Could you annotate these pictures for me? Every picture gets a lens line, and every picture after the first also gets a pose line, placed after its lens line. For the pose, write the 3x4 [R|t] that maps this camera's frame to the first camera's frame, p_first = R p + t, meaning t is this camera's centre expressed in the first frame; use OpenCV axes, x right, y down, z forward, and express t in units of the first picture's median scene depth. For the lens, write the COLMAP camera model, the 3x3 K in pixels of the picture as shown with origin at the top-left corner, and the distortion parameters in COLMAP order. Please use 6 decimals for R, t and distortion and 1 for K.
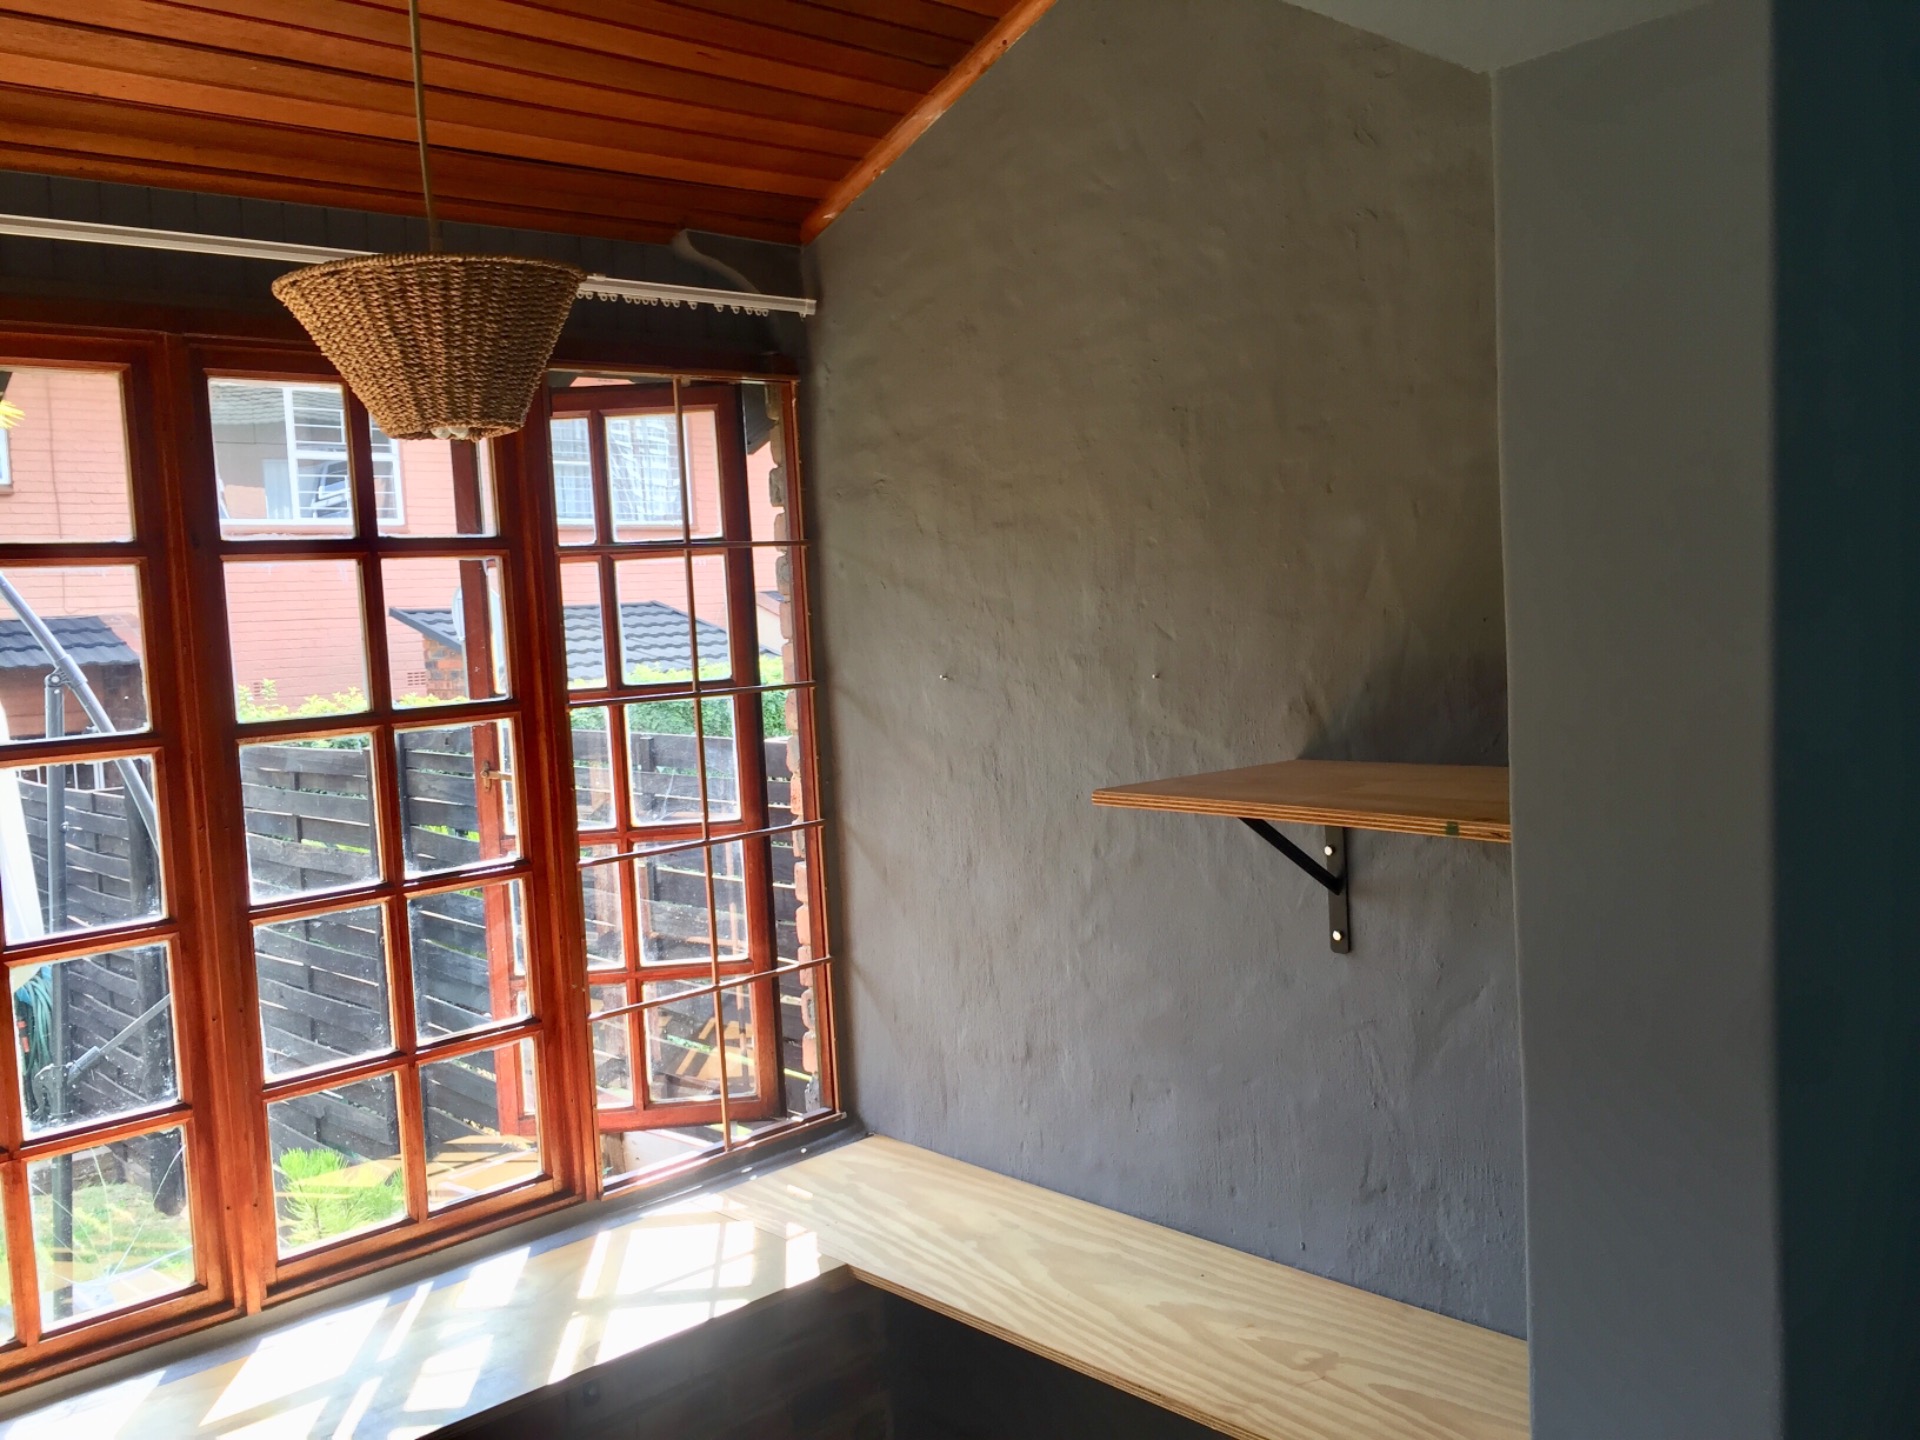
lens RADIAL K [[1655.7, 0, 963.1], [0, 1655.7, 709.7], [0, 0, 1]] dist [0.068403, -0.070489]
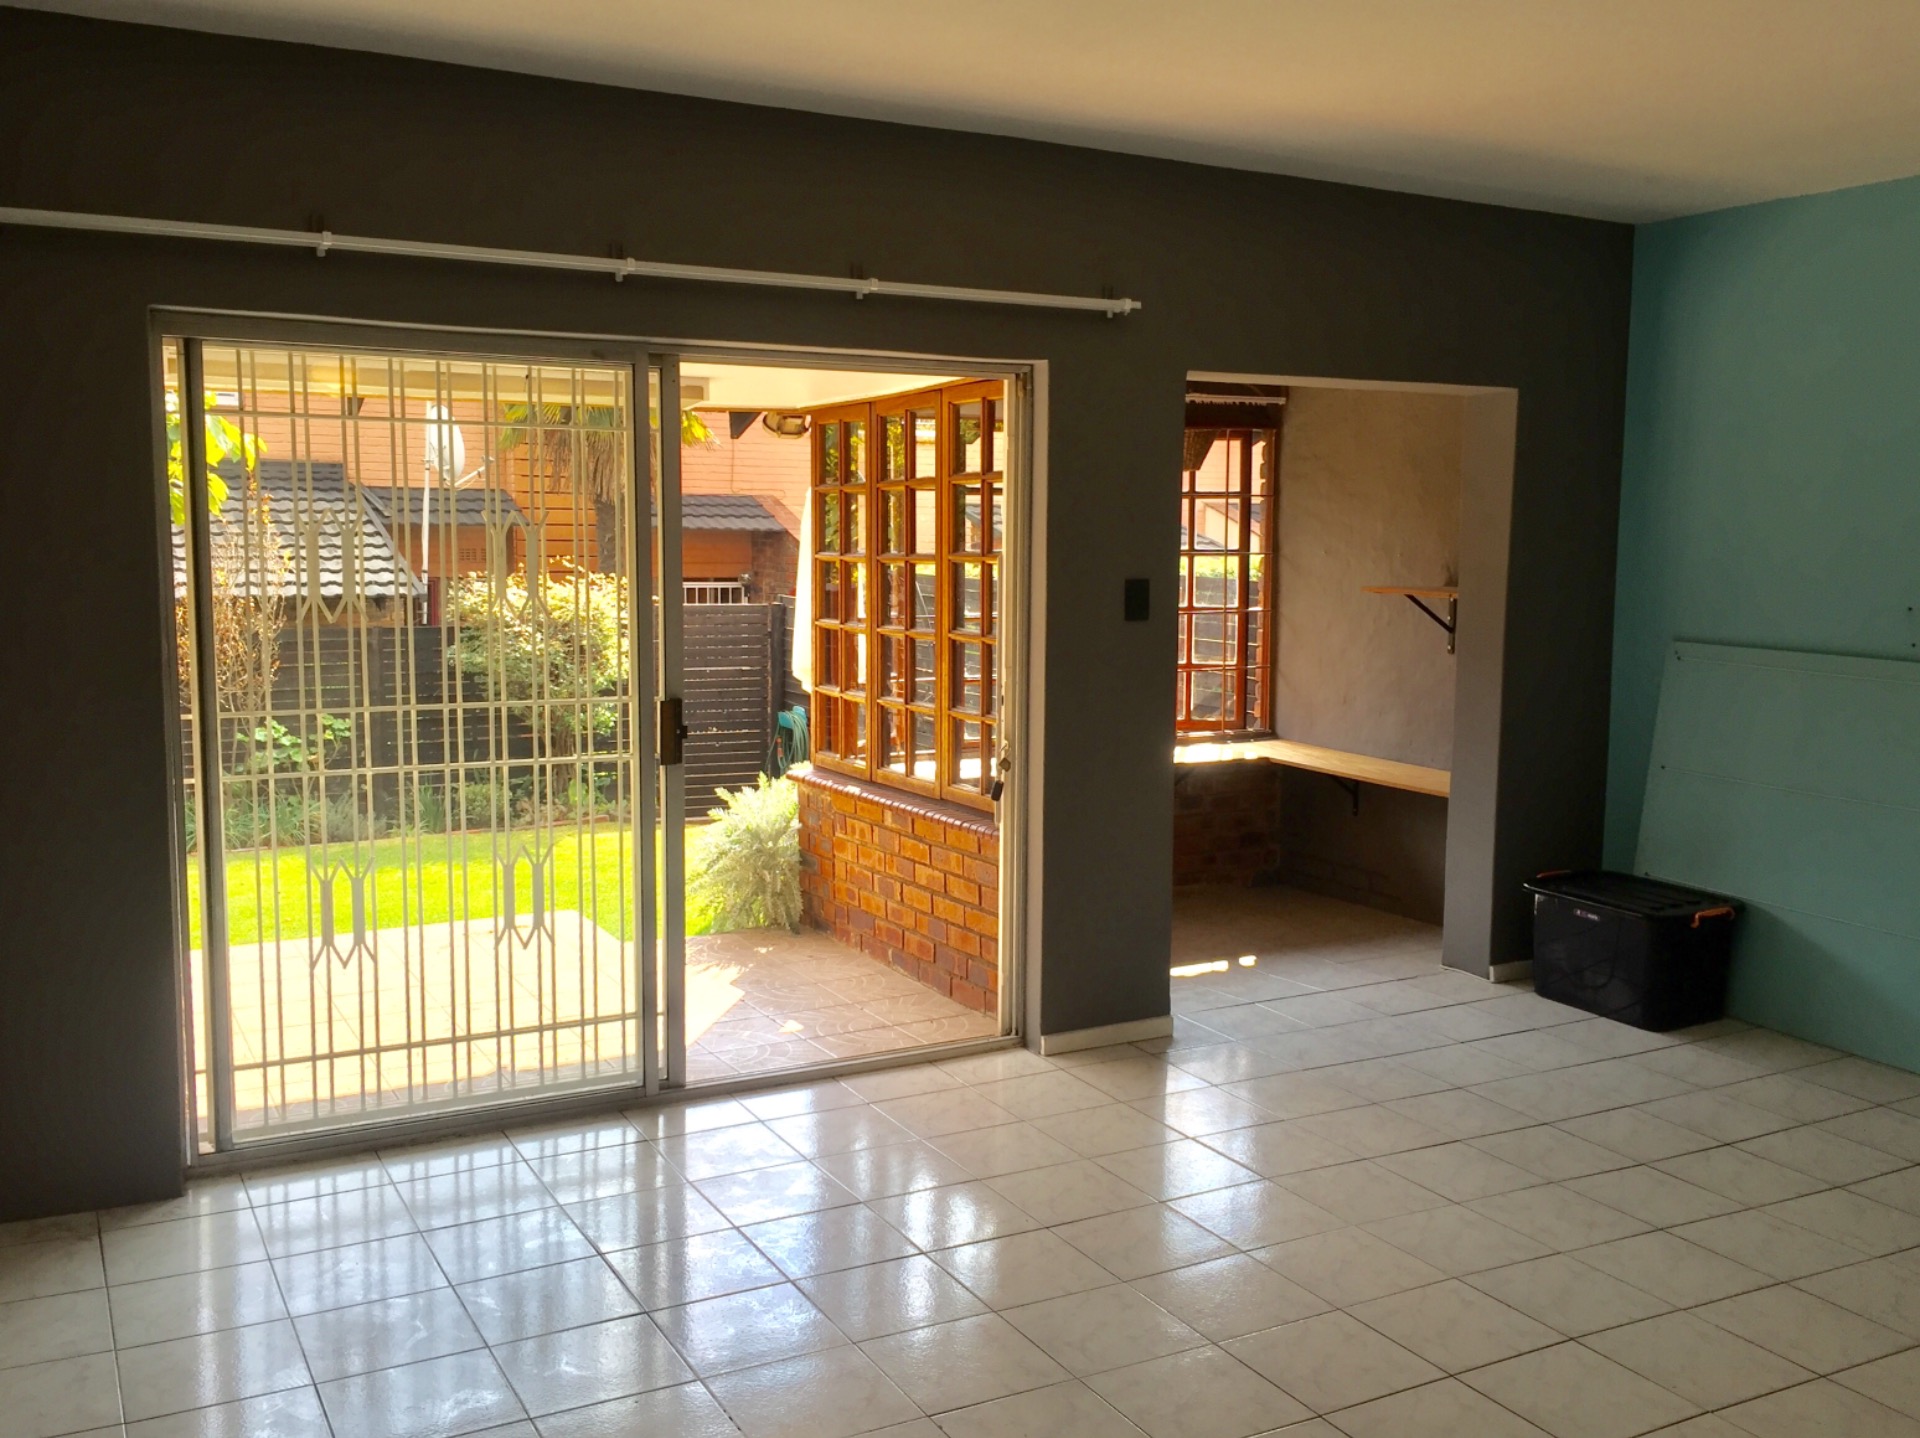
lens RADIAL K [[1772.6, 0, 958.4], [0, 1772.6, 703.3], [0, 0, 1]] dist [0.045652, 0.000000]
pose [[0.964118, 0.086164, -0.251101, 0.147548], [-0.074678, 0.995693, 0.054937, 0.099601], [0.254753, -0.034214, 0.966401, -1.732914]]
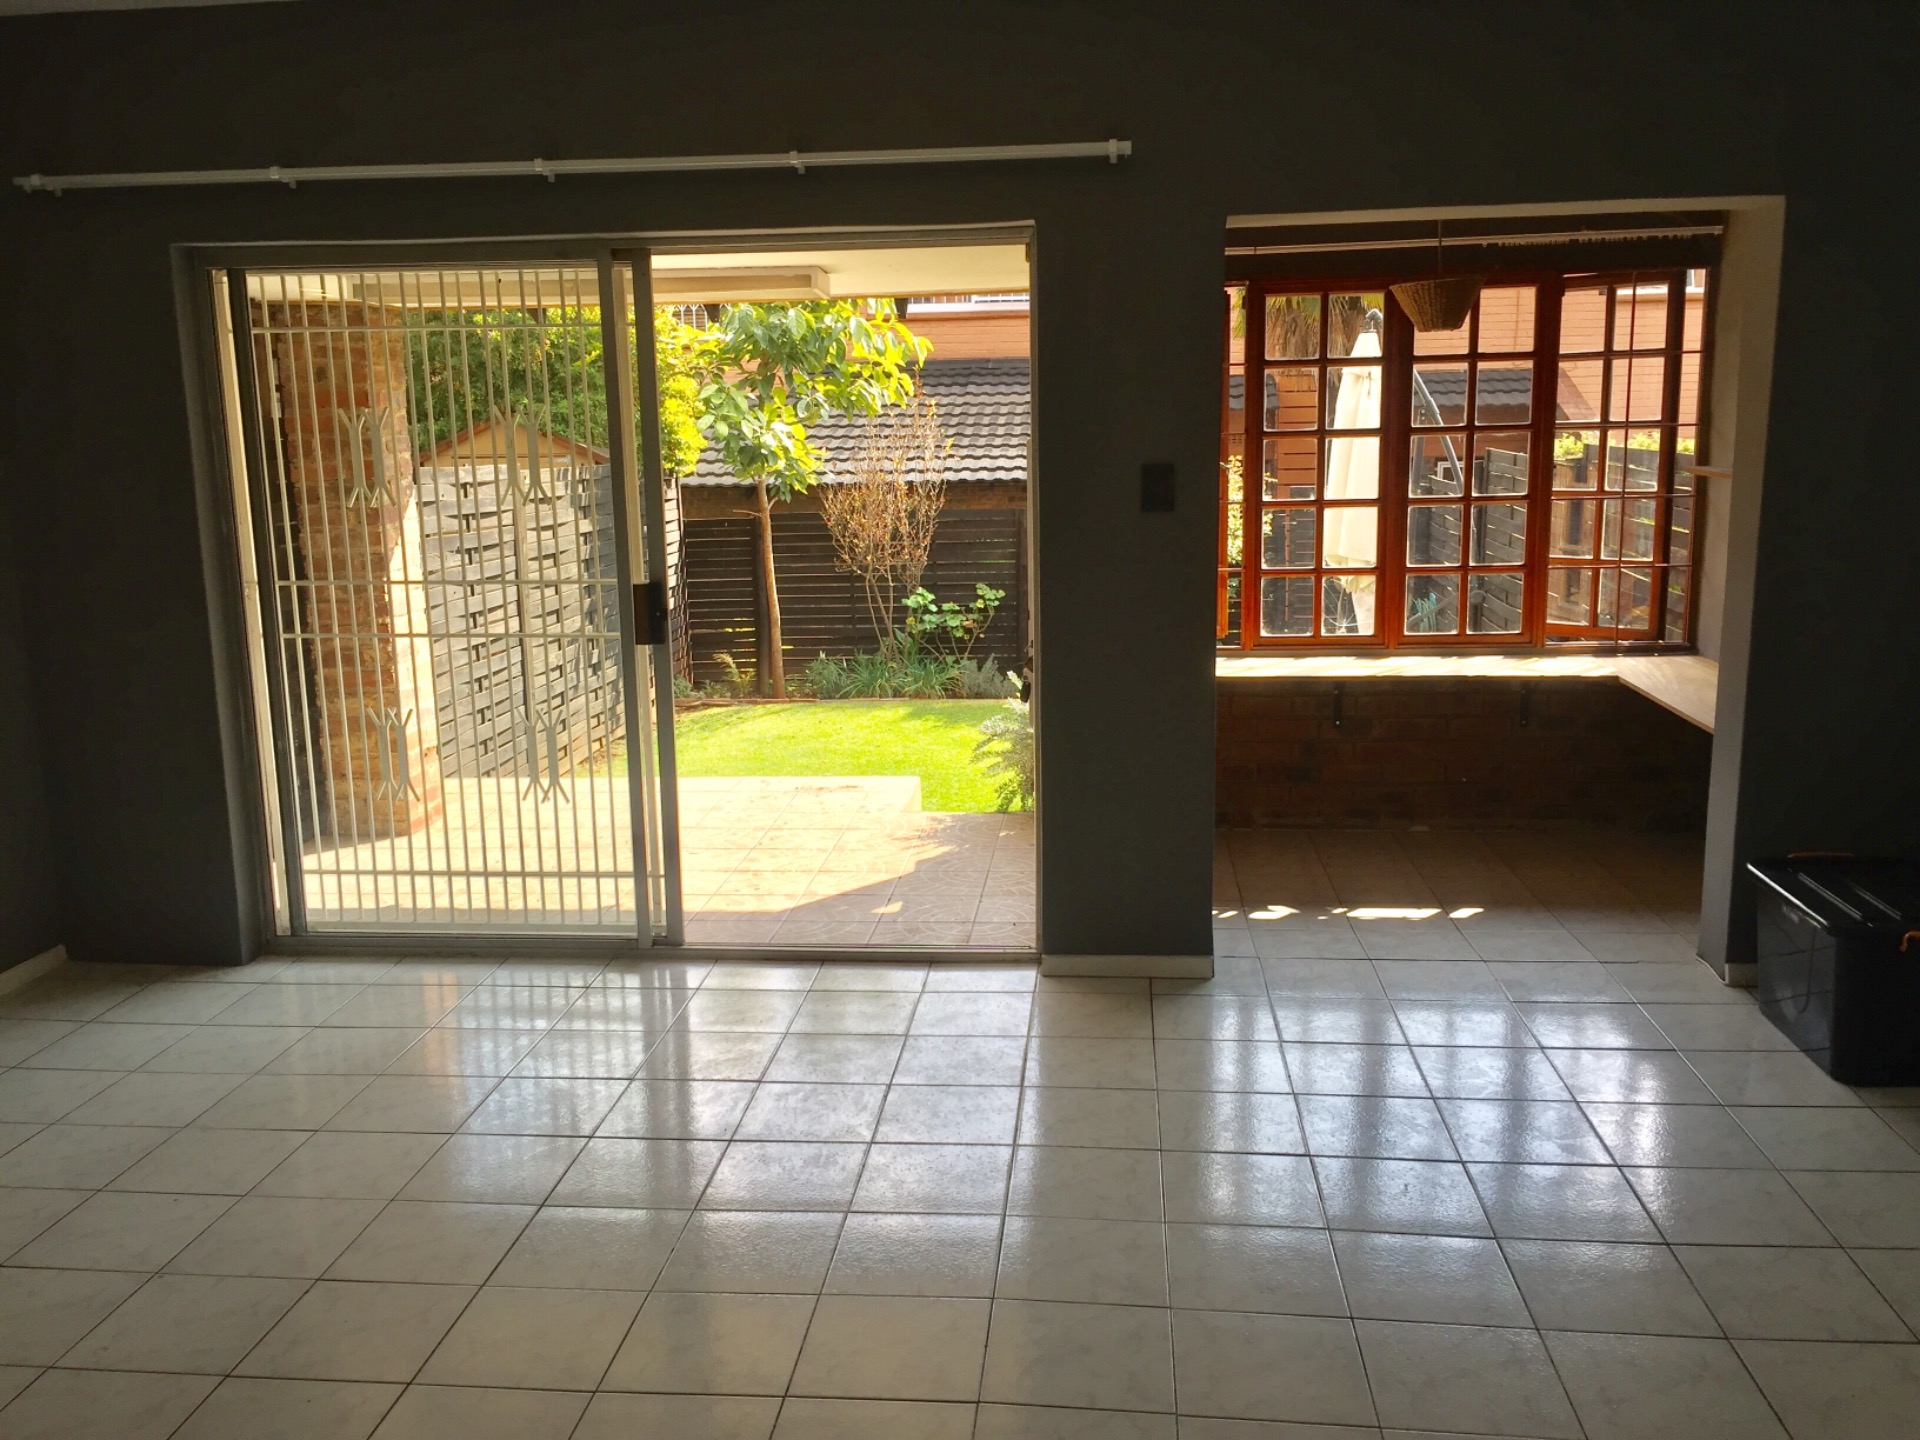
lens RADIAL K [[1655.7, 0, 935.5], [0, 1655.7, 724.9], [0, 0, 1]] dist [0.068403, -0.070489]
pose [[0.651555, 0.180280, -0.736869, 0.888961], [-0.061632, 0.980720, 0.185444, 0.022080], [0.756094, -0.075412, 0.650104, -1.058837]]
